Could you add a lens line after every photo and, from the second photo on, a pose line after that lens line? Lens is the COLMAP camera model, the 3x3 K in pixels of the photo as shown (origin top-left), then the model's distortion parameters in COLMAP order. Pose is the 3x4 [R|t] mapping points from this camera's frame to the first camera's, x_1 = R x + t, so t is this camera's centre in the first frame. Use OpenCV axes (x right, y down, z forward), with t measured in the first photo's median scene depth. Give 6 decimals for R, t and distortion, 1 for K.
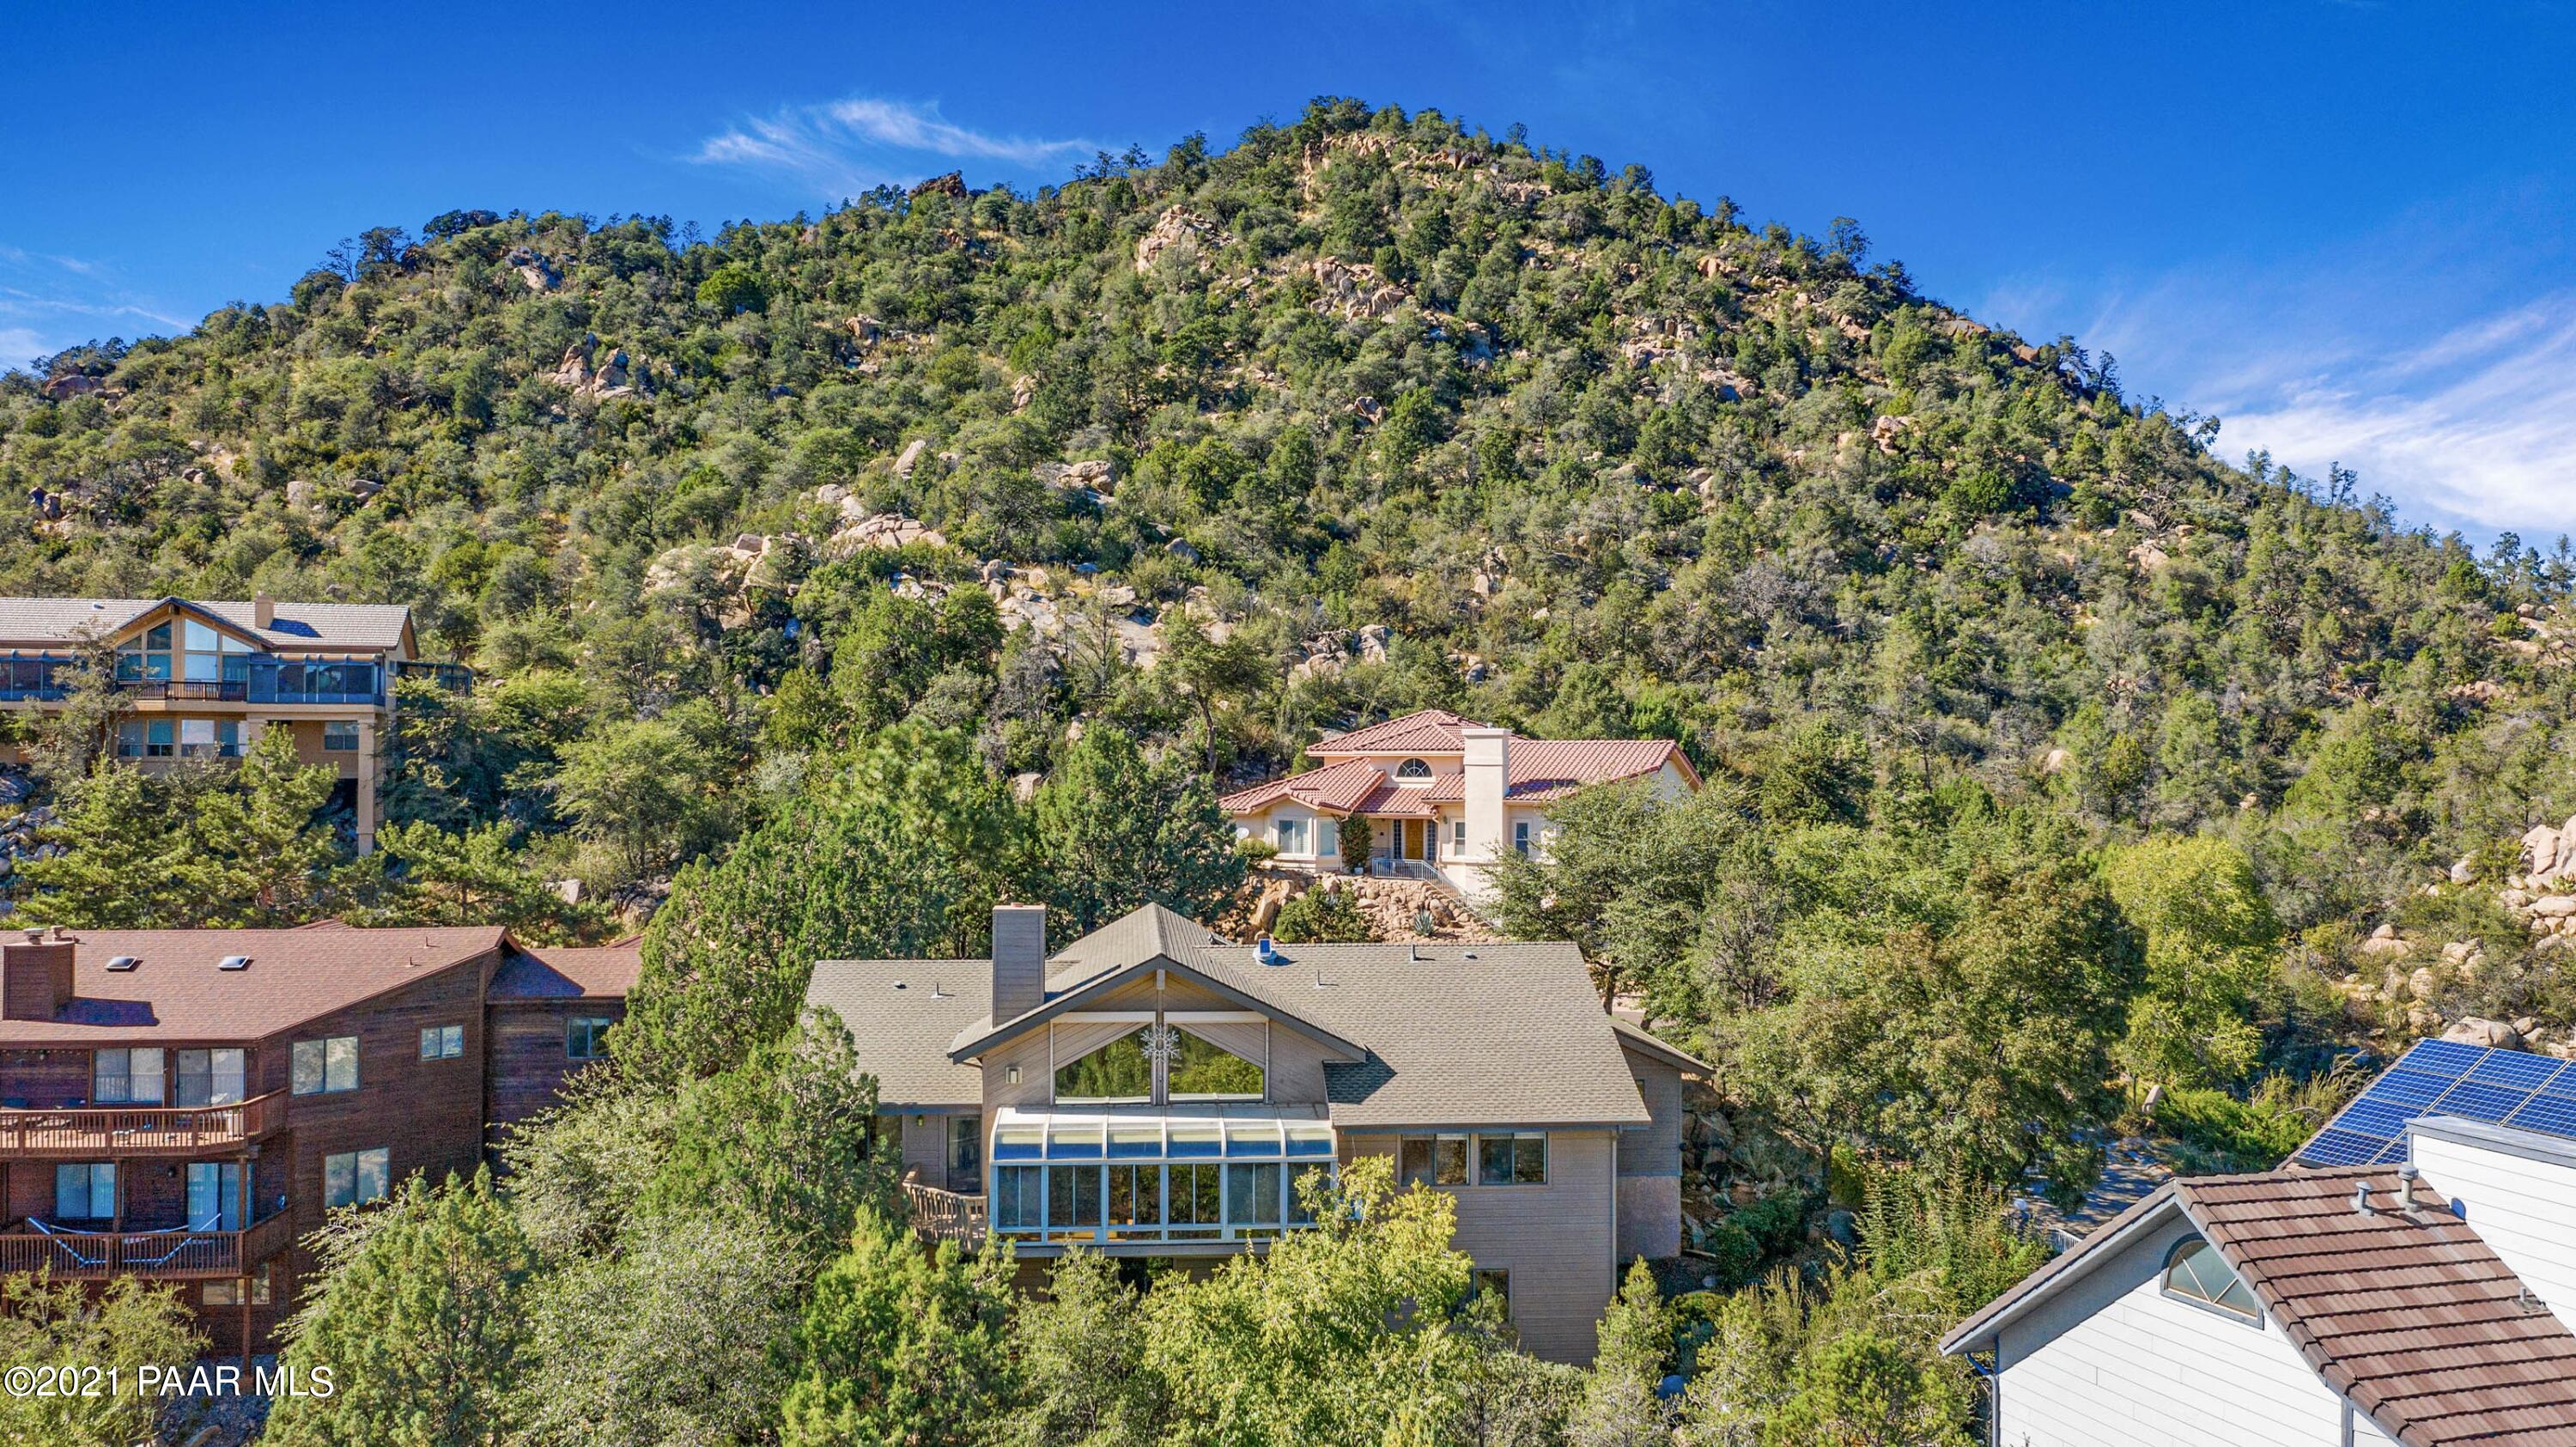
lens RADIAL K [[2102.0, 0, 1270.5], [0, 2102.0, 717.9], [0, 0, 1]] dist [-0.005337, 0.003926]
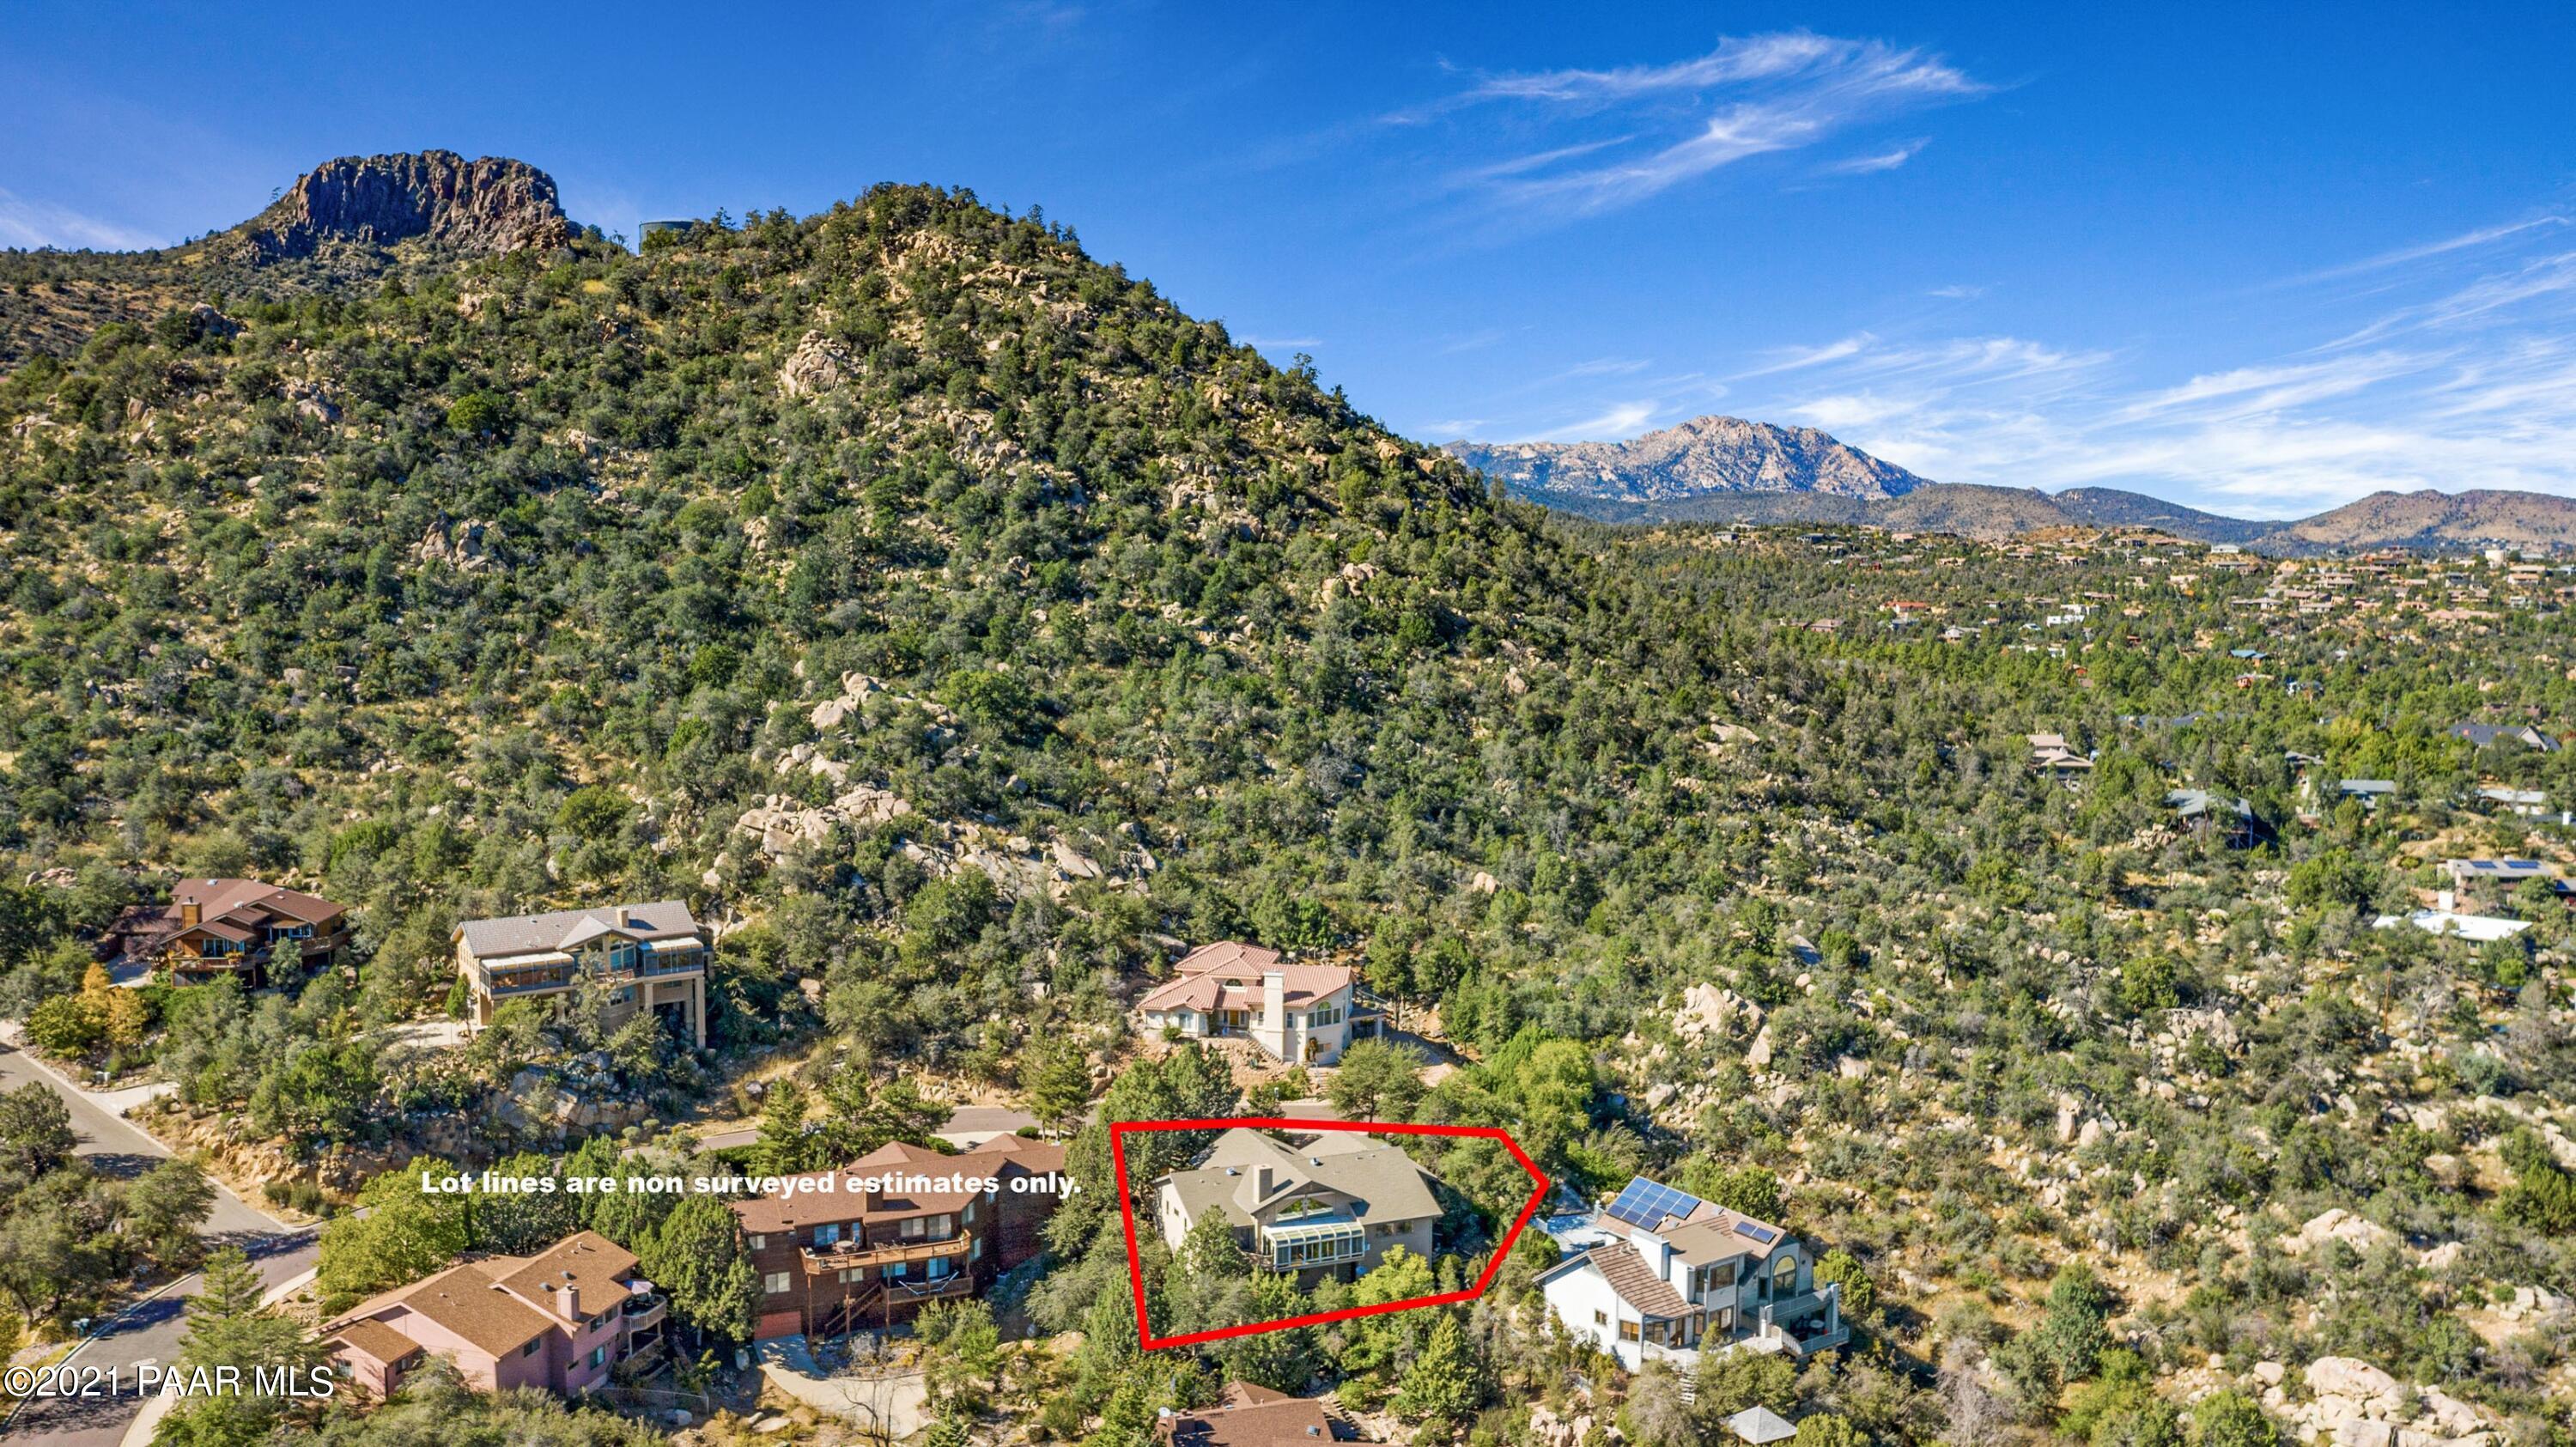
lens RADIAL K [[2138.2, 0, 1242.4], [0, 2138.2, 728.7], [0, 0, 1]] dist [-0.009996, 0.003618]
pose [[0.955080, -0.035078, 0.294265, -0.262371], [-0.004000, 0.991353, 0.131159, -0.244402], [-0.296321, -0.126444, 0.946681, -0.495623]]
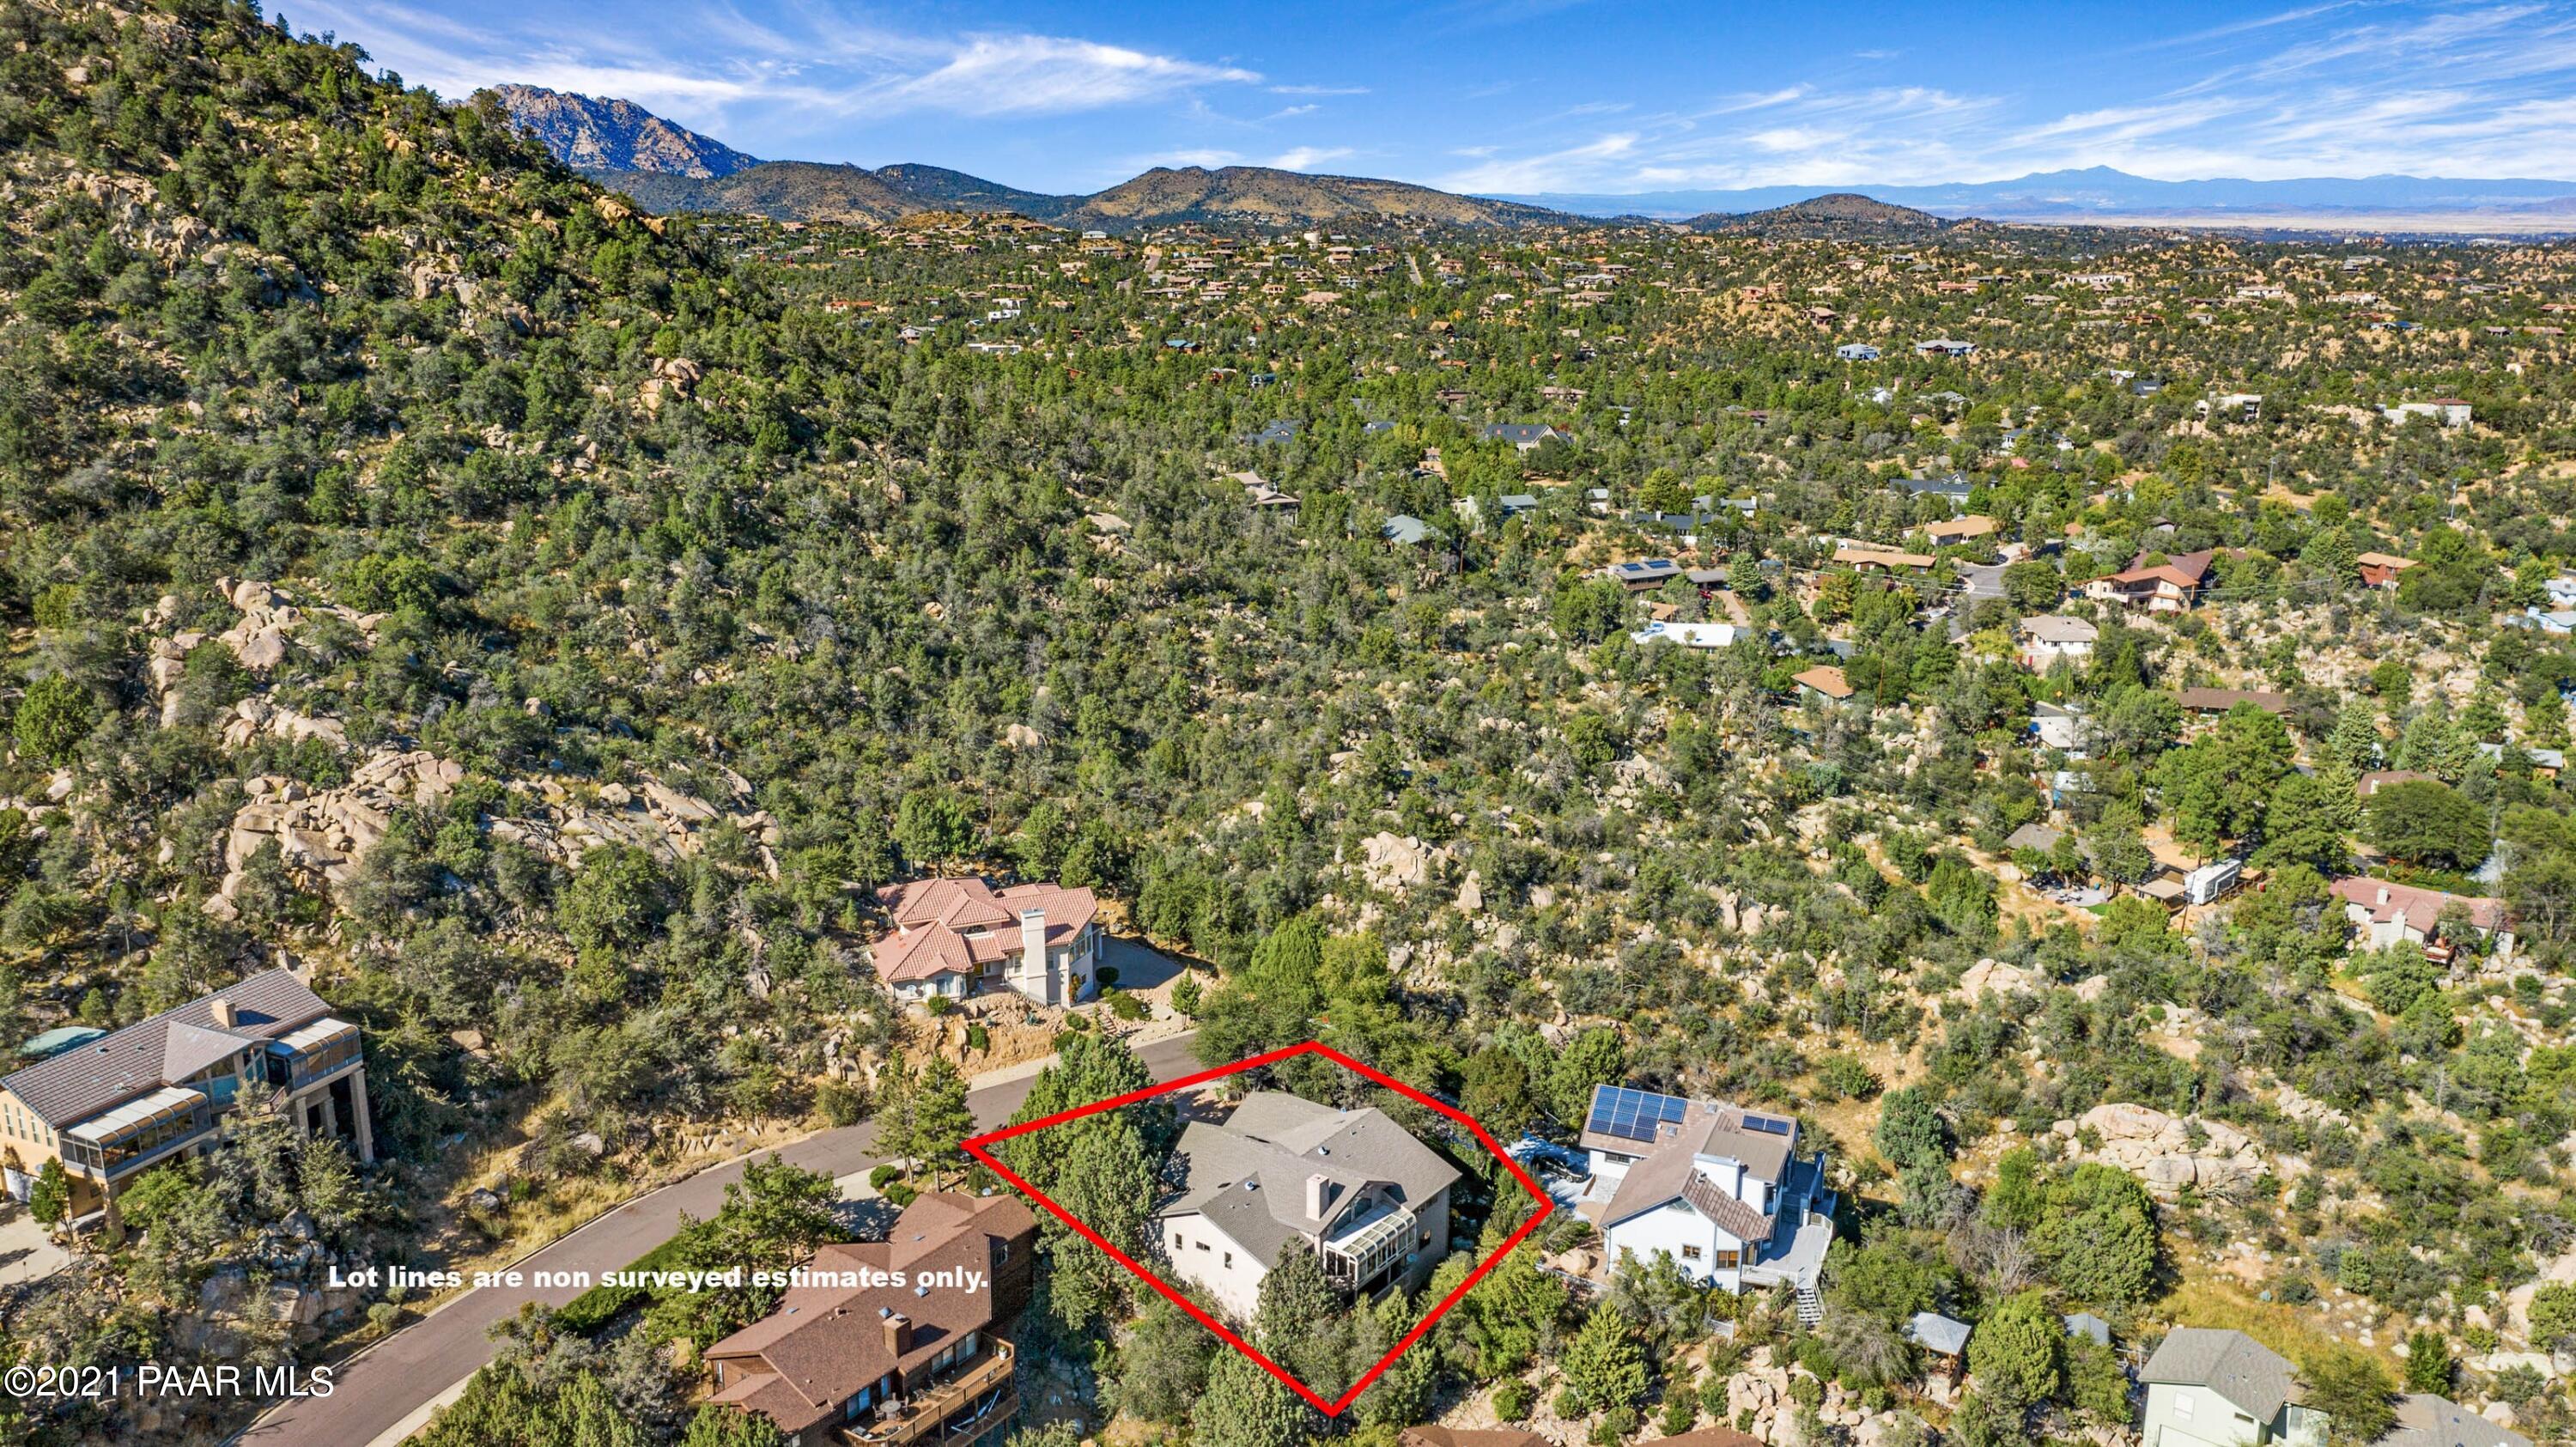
lens RADIAL K [[2102.0, 0, 1270.5], [0, 2102.0, 717.9], [0, 0, 1]] dist [-0.005337, 0.003926]
pose [[0.641370, -0.200092, 0.740680, -0.520398], [-0.015837, 0.961735, 0.273522, -0.314604], [-0.767068, -0.187159, 0.613660, -0.152062]]
